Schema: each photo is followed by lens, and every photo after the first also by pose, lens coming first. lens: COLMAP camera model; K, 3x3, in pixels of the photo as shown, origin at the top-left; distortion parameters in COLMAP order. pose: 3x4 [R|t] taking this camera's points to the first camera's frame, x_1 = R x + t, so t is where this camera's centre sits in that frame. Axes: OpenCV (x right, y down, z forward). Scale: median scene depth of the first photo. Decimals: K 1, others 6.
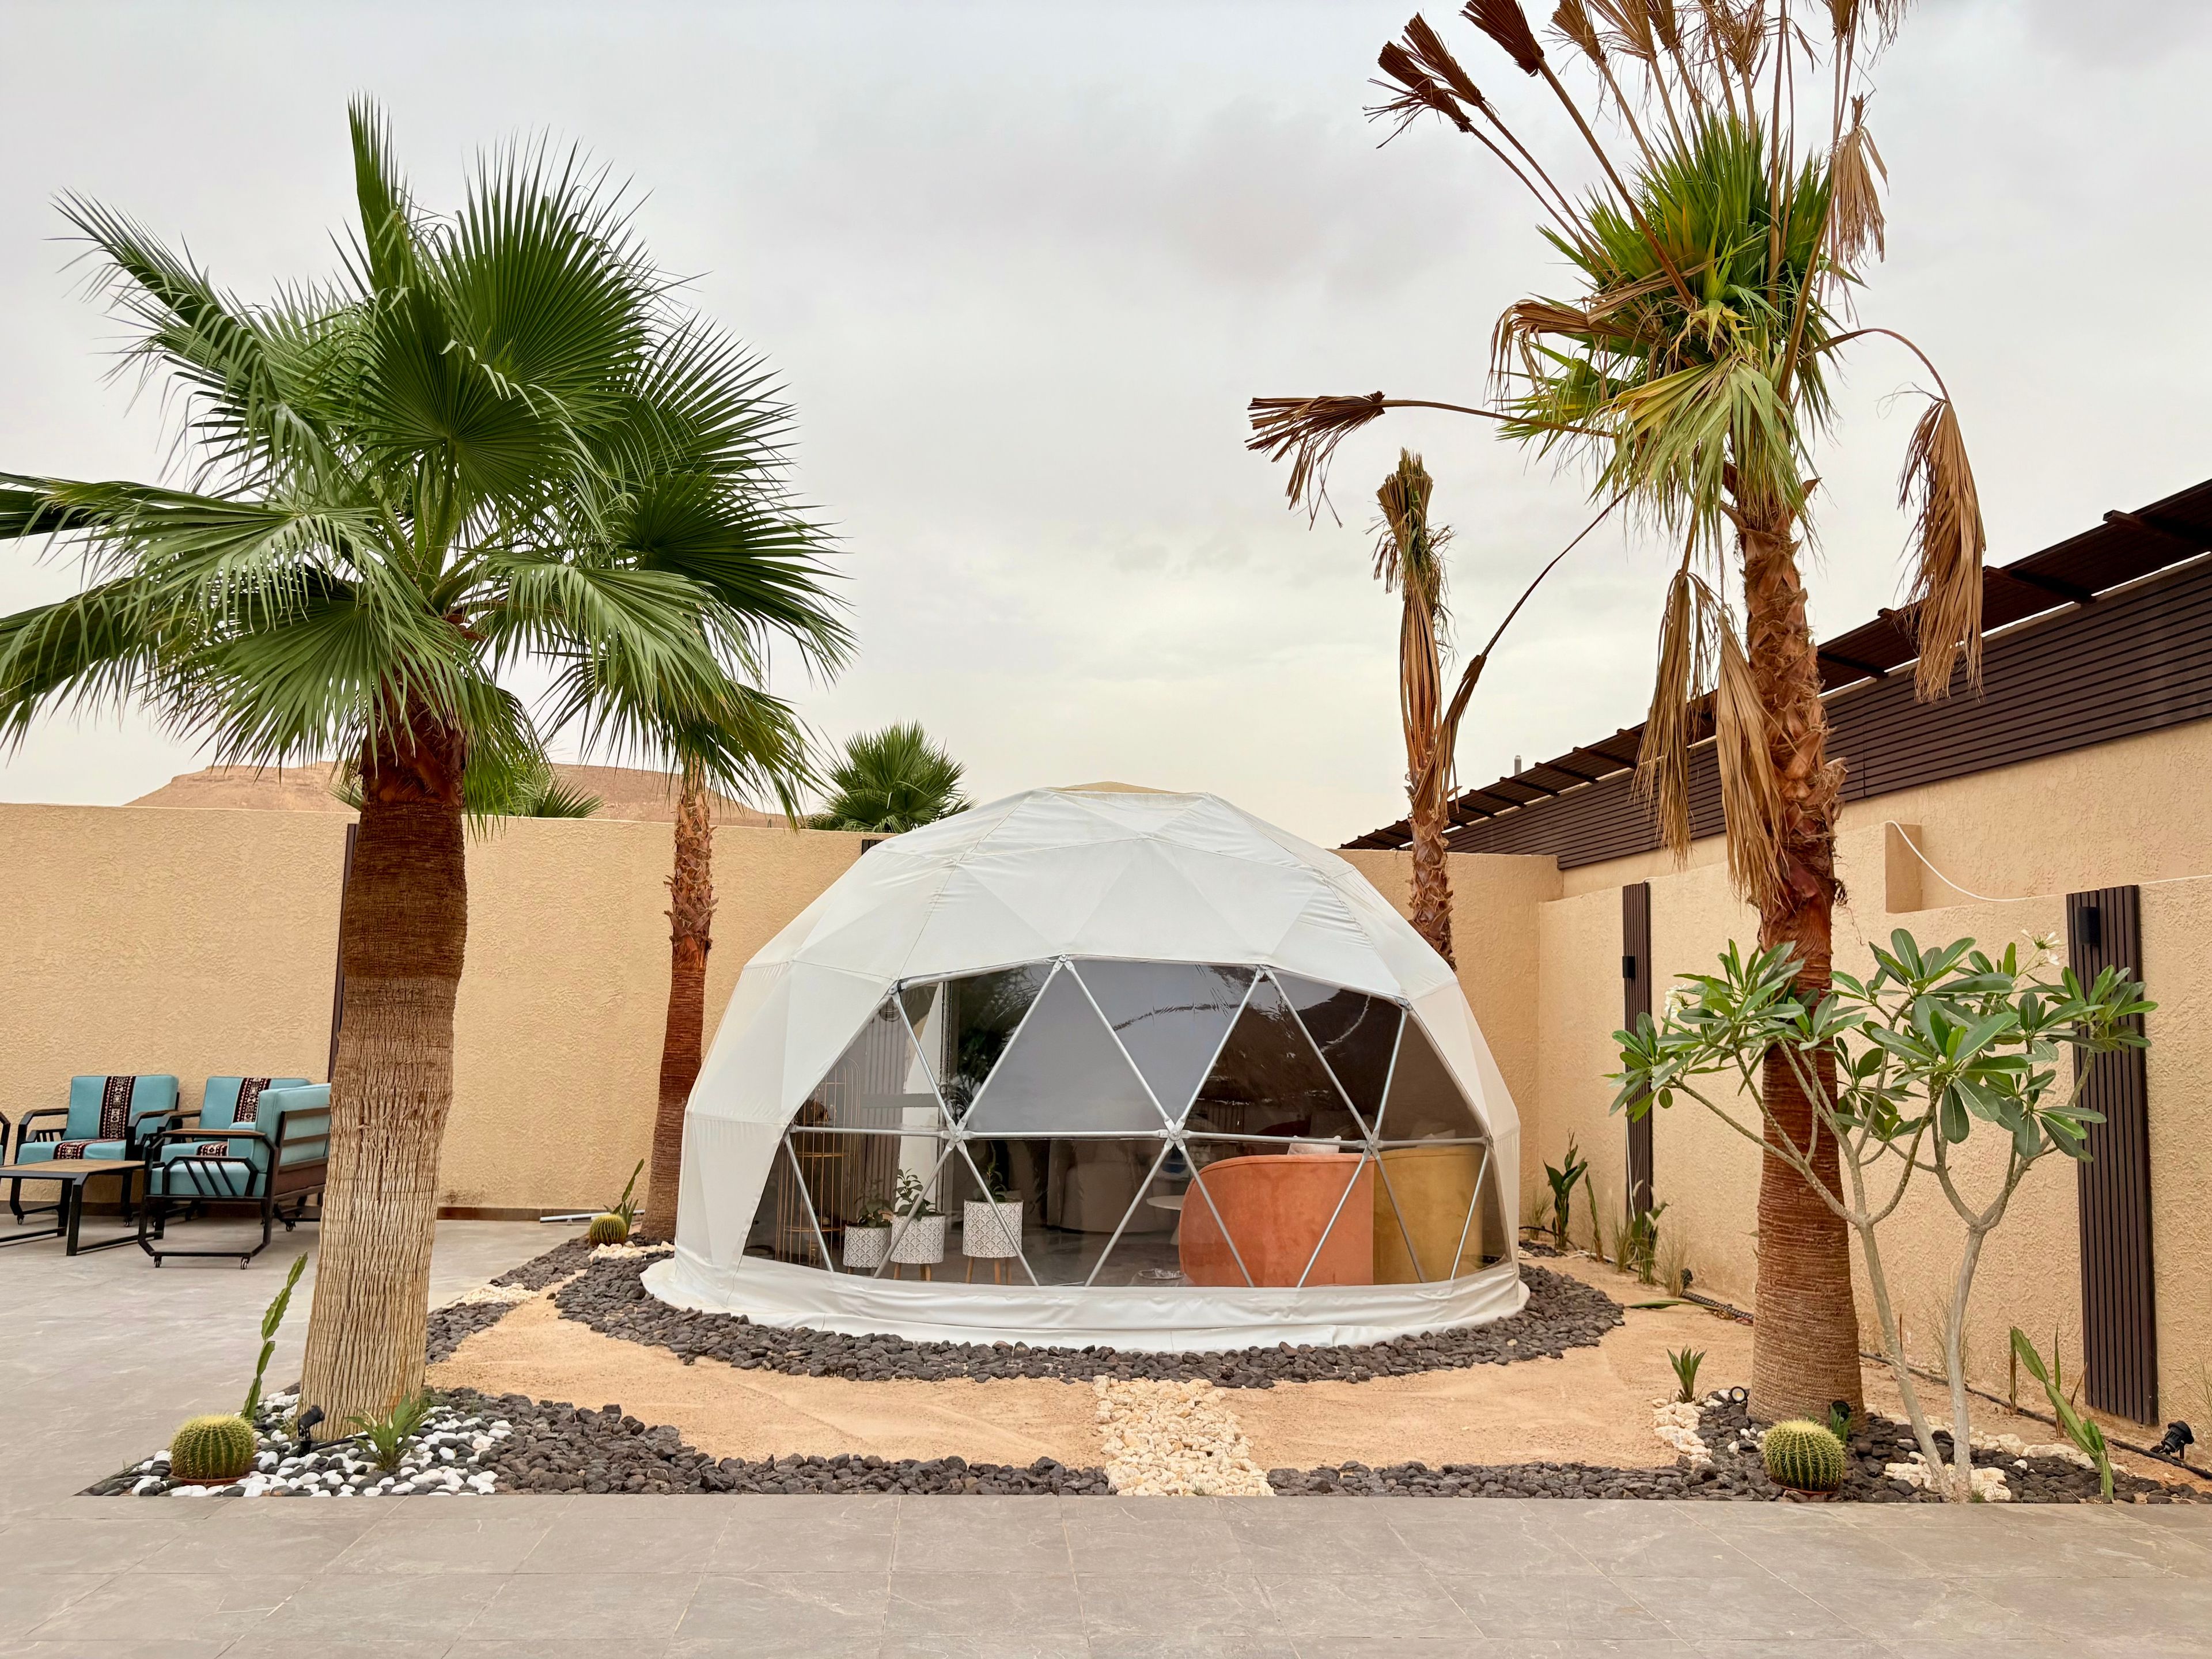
lens RADIAL K [[1681.5, 0, 1107.4], [0, 1681.5, 844.7], [0, 0, 1]] dist [0.026404, -0.000128]
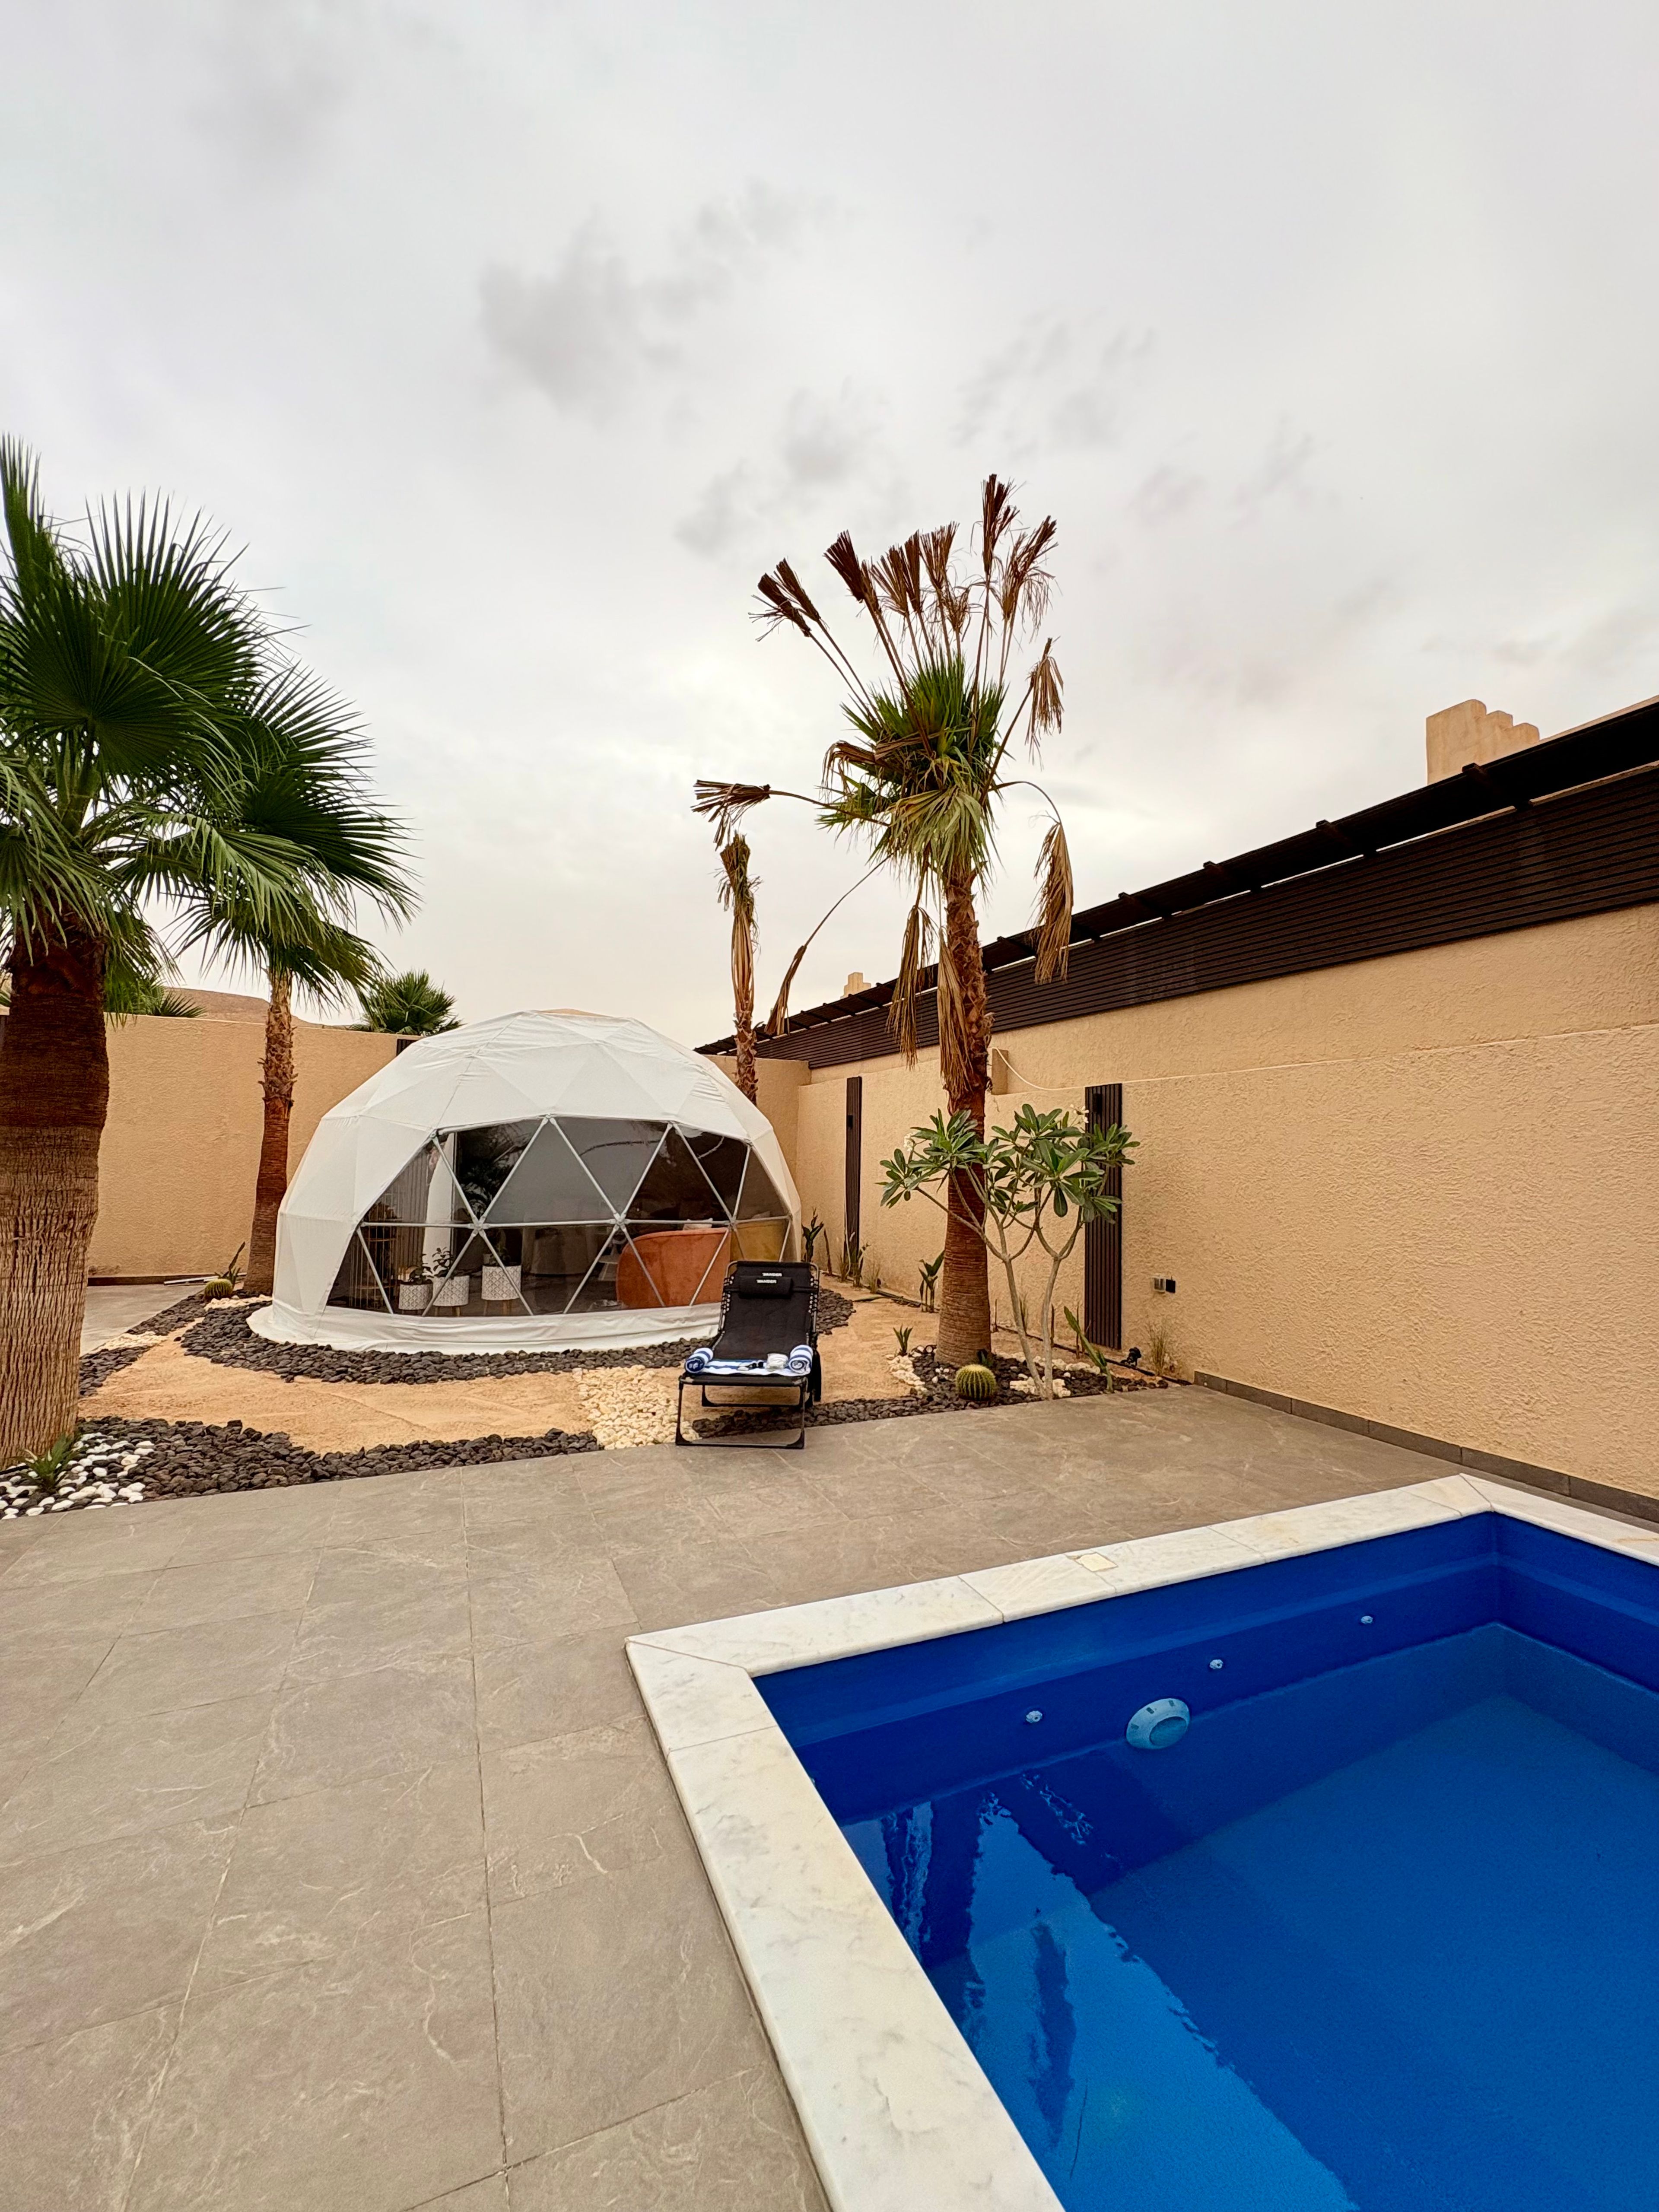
lens RADIAL K [[885.4, 0, 829.5], [0, 885.4, 1106.0], [0, 0, 1]] dist [0.009273, -0.003659]
pose [[0.946919, 0.011326, 0.321272, -0.053634], [-0.030284, 0.998078, 0.054074, 0.004541], [-0.320042, -0.060933, 0.945442, 0.121198]]
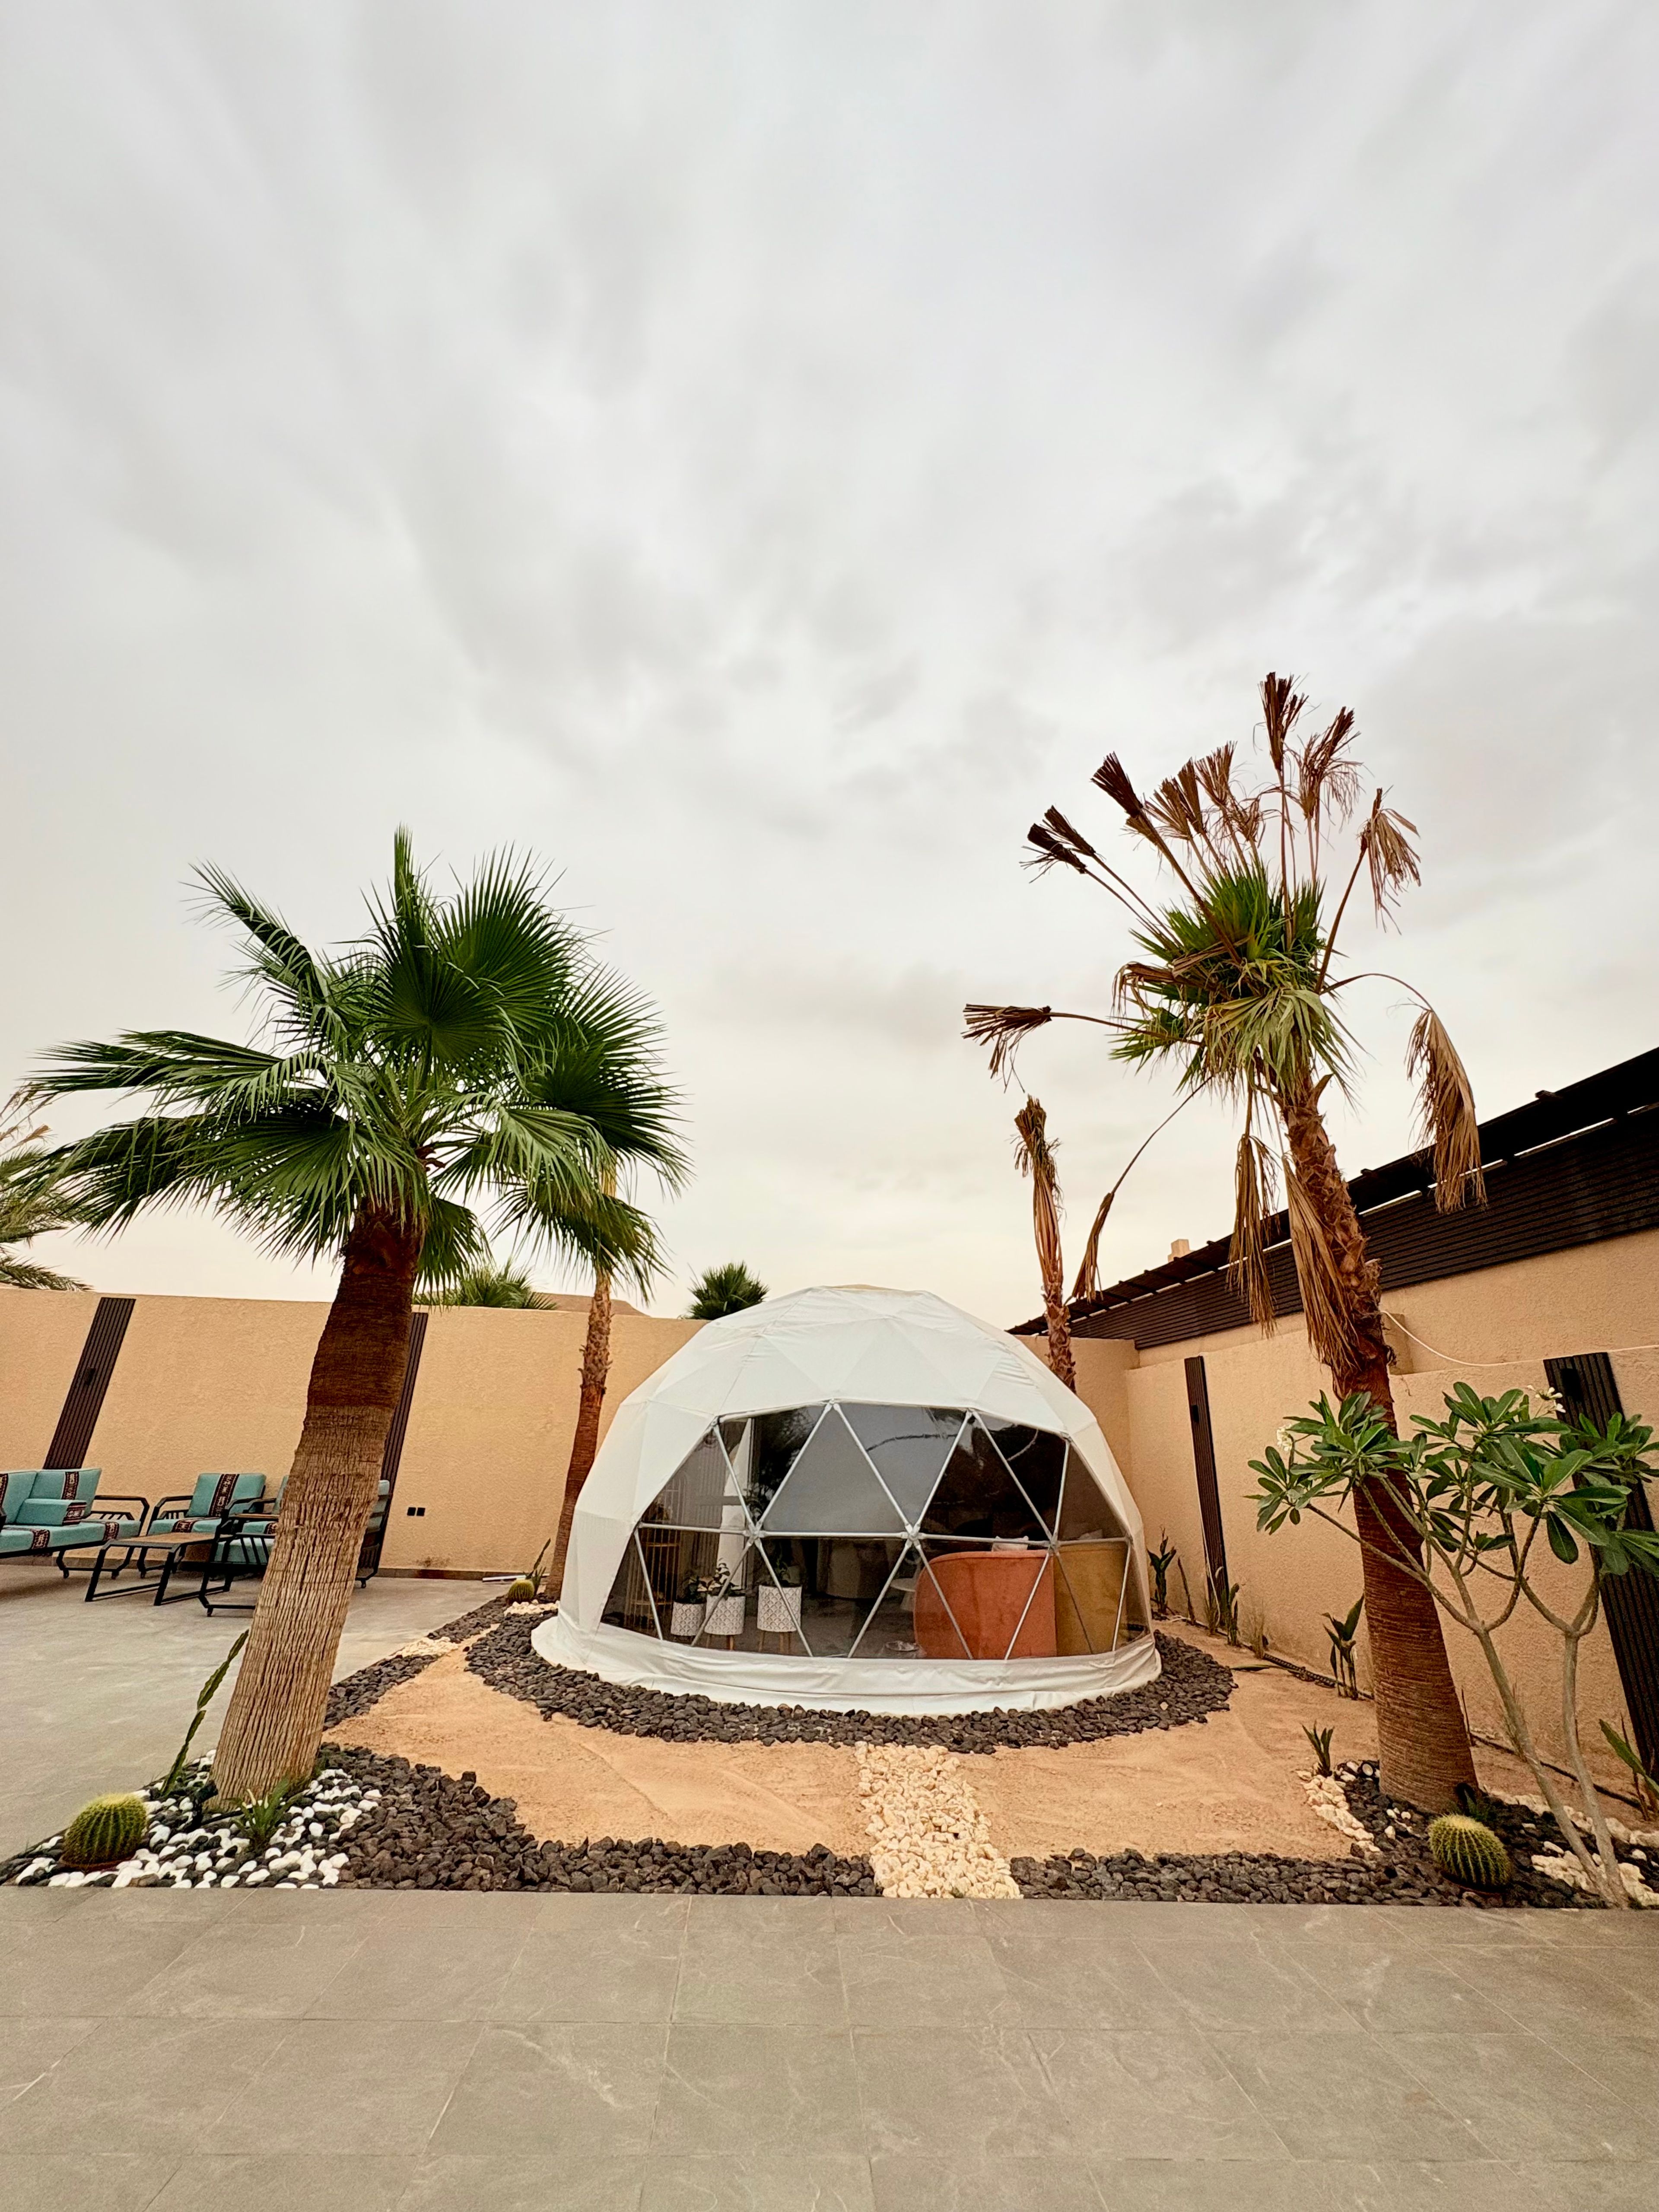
lens RADIAL K [[885.2, 0, 830.8], [0, 885.2, 1104.9], [0, 0, 1]] dist [0.000764, -0.000010]
pose [[0.999765, 0.004769, -0.021131, -0.015283], [-0.010062, 0.966075, -0.258064, 0.021542], [0.019183, 0.258217, 0.965897, 0.232527]]
